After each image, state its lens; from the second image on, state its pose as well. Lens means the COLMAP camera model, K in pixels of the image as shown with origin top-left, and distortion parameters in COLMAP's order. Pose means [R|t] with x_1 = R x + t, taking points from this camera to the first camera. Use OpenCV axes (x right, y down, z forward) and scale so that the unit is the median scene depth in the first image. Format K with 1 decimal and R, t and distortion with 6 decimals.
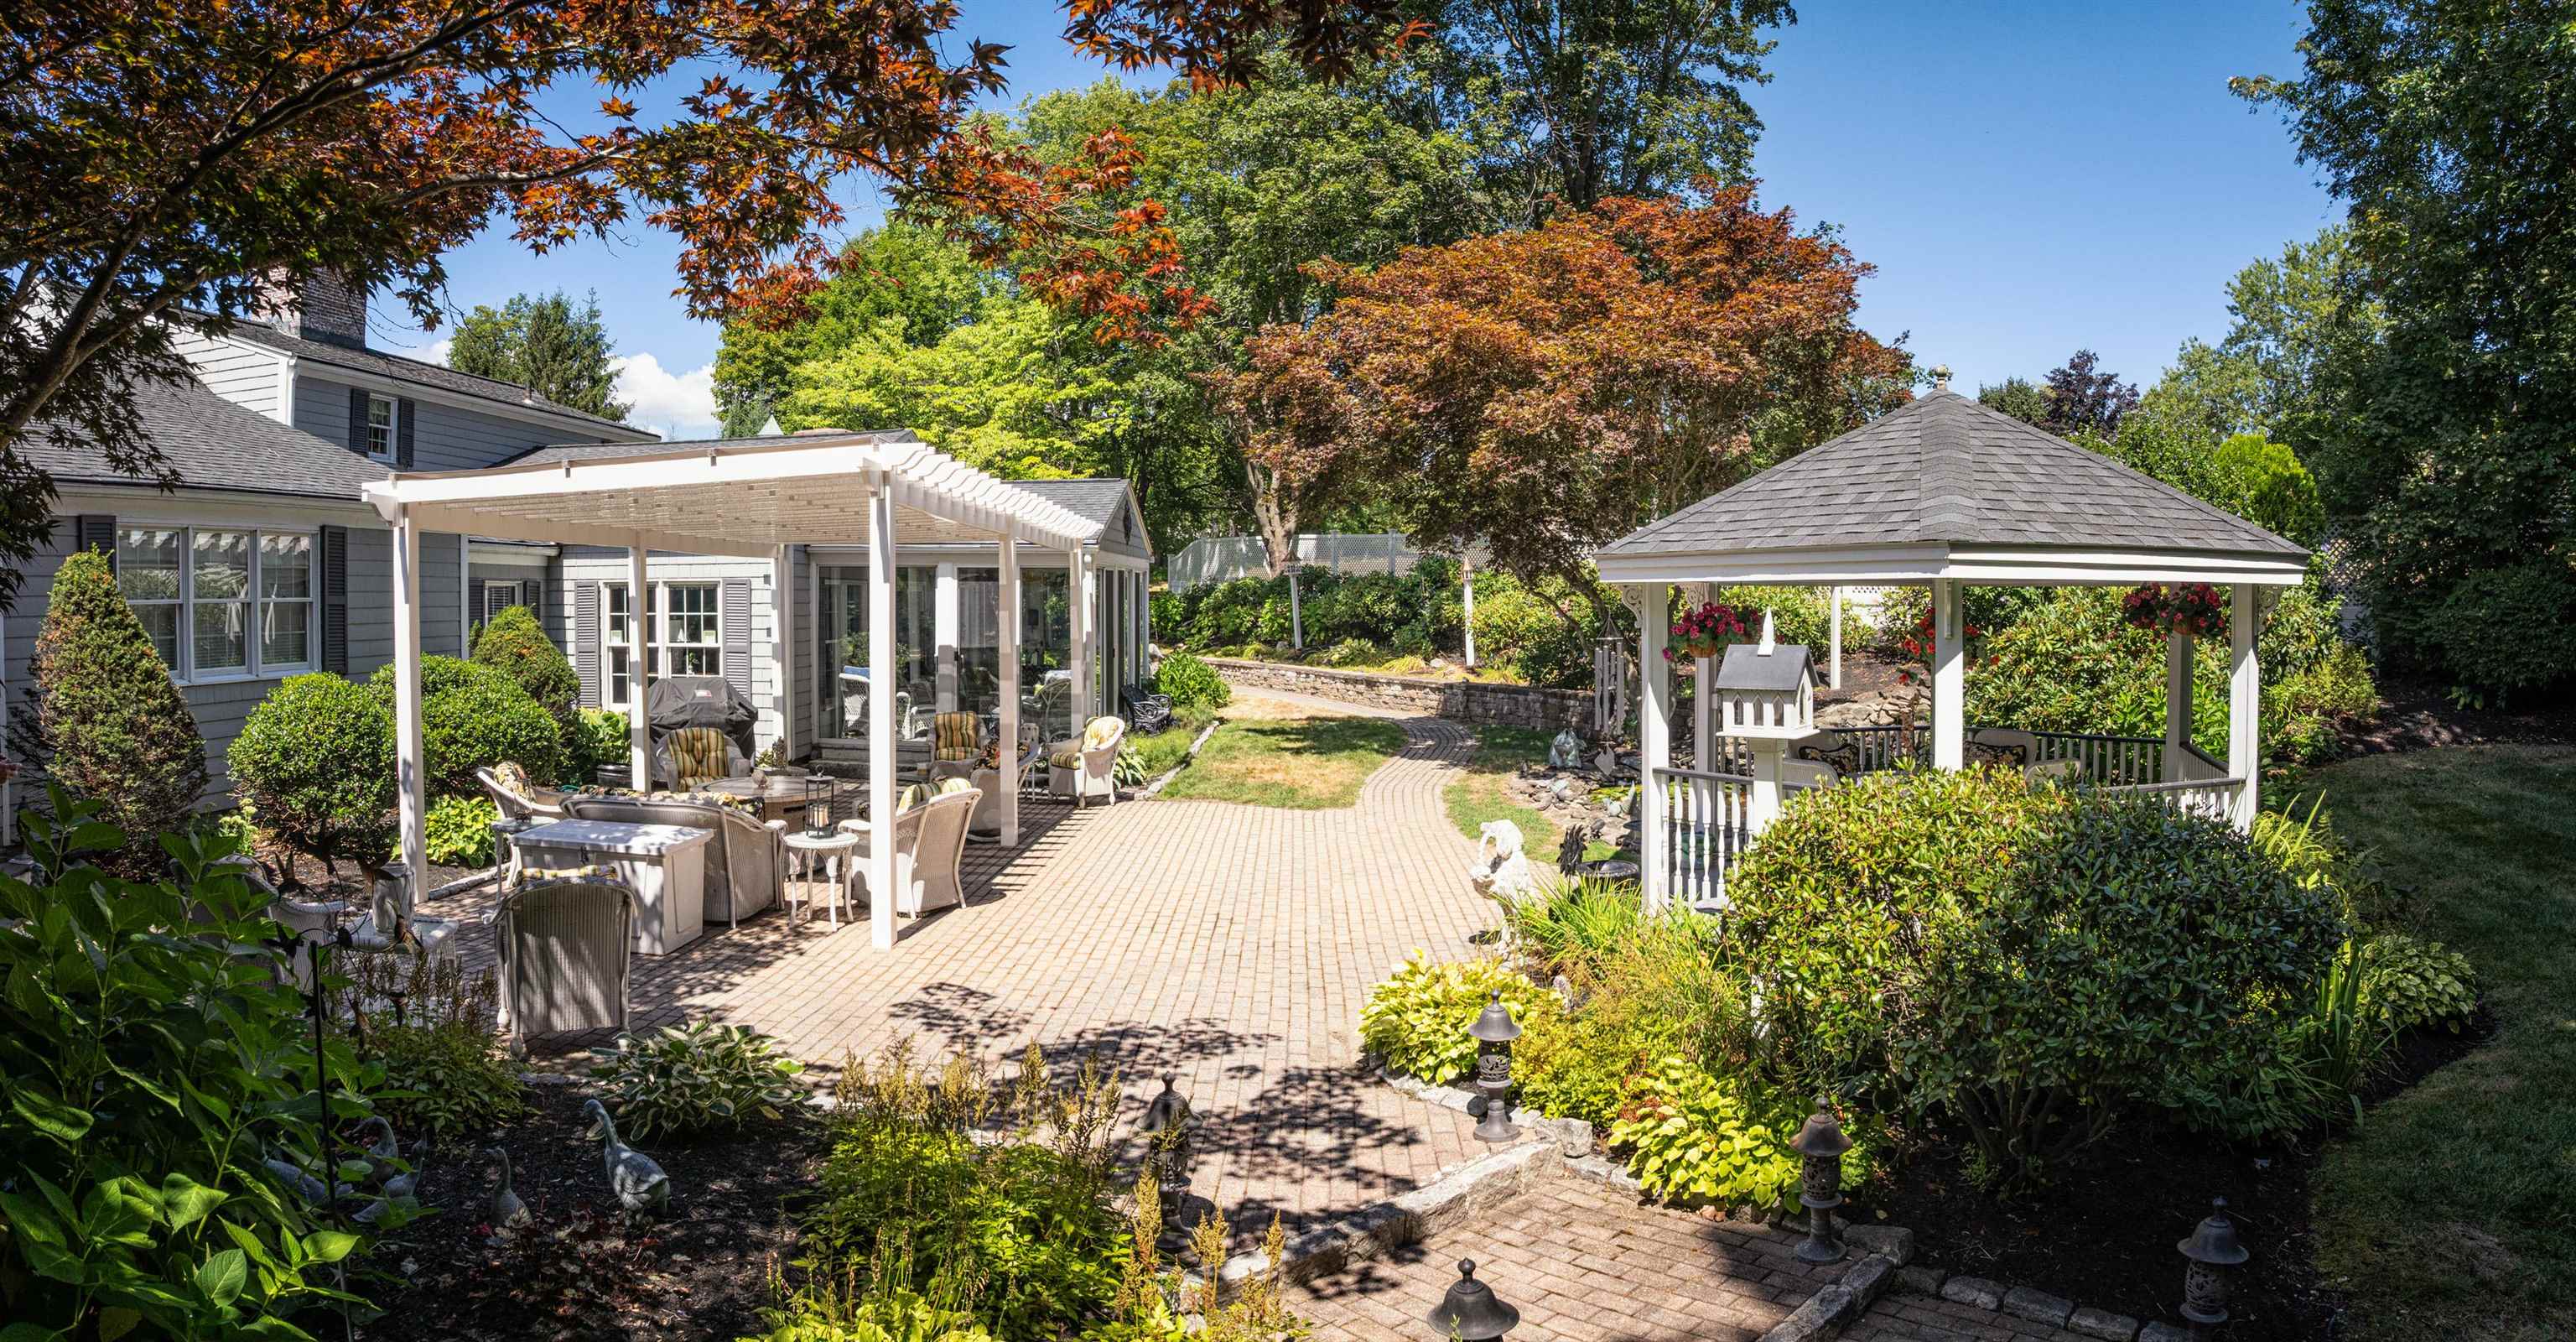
lens RADIAL K [[1721.8, 0, 1287.7], [0, 1721.8, 664.4], [0, 0, 1]] dist [-0.009163, -0.001308]
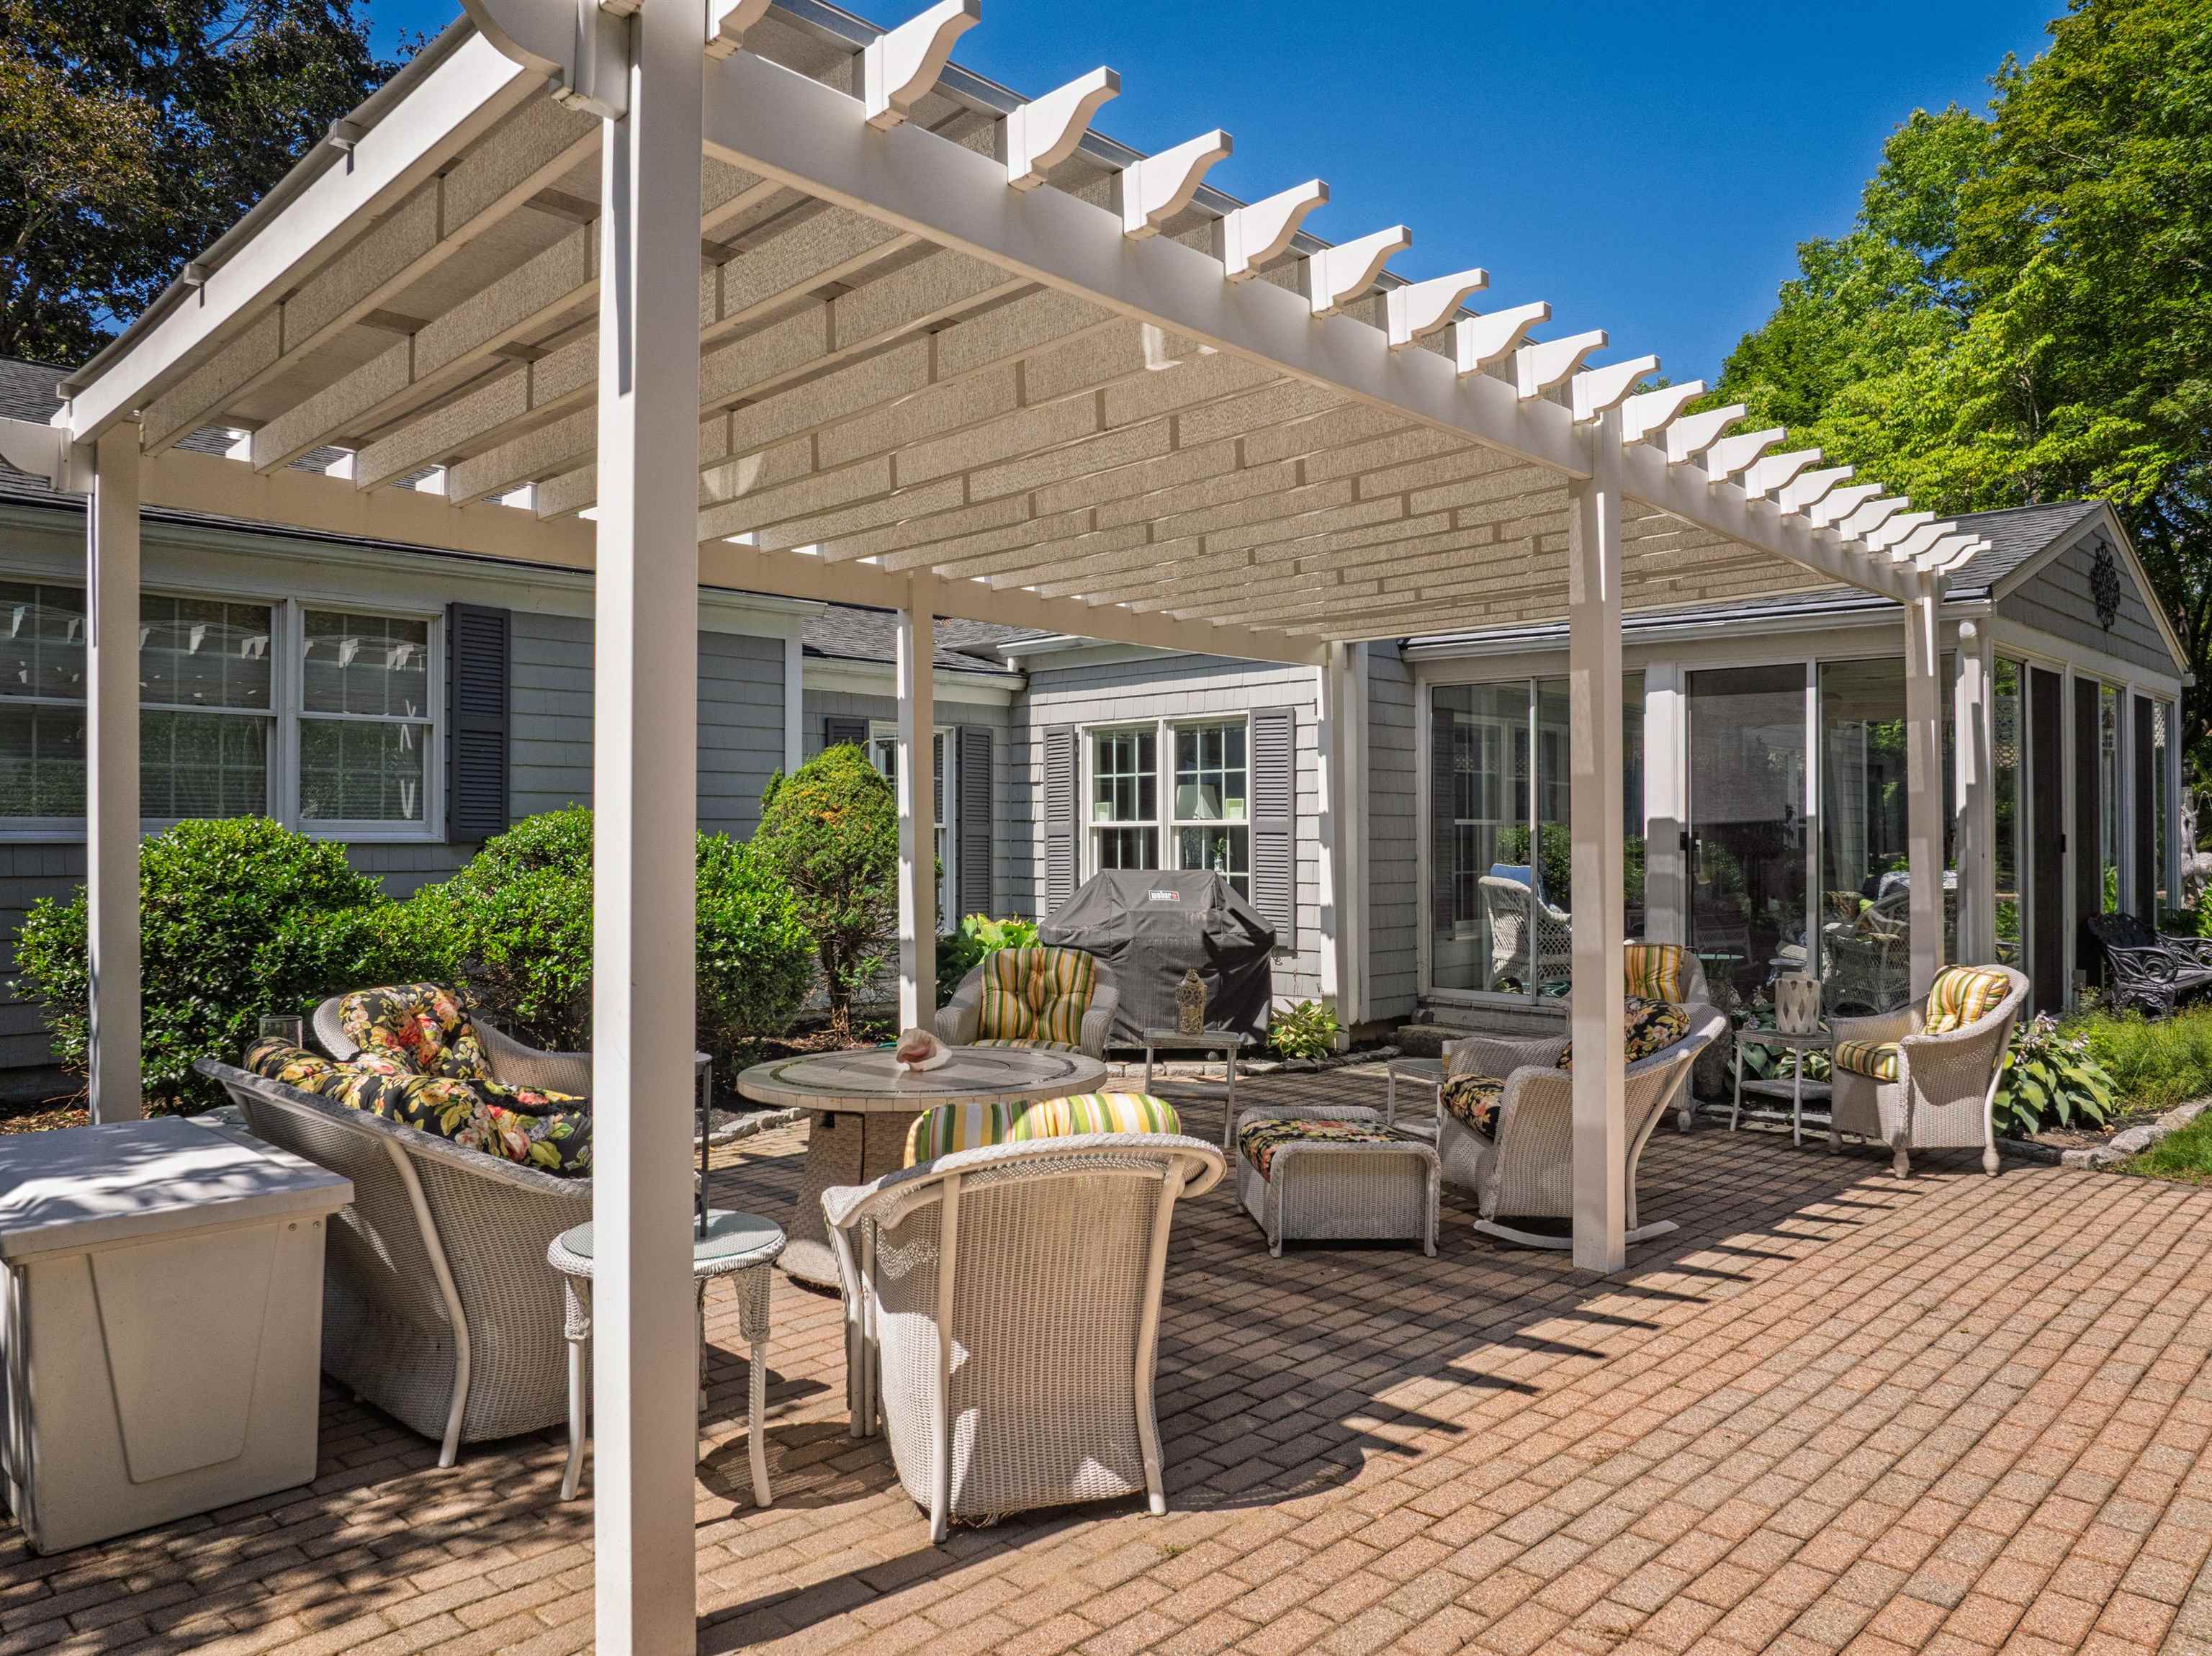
lens RADIAL K [[1536.0, 0, 1103.6], [0, 1536.0, 826.8], [0, 0, 1]] dist [-0.014021, -0.004913]
pose [[0.723225, -0.032408, -0.689852, 0.000109], [-0.018768, 0.997607, -0.066542, 0.026686], [0.690358, 0.061072, 0.720886, 0.583414]]
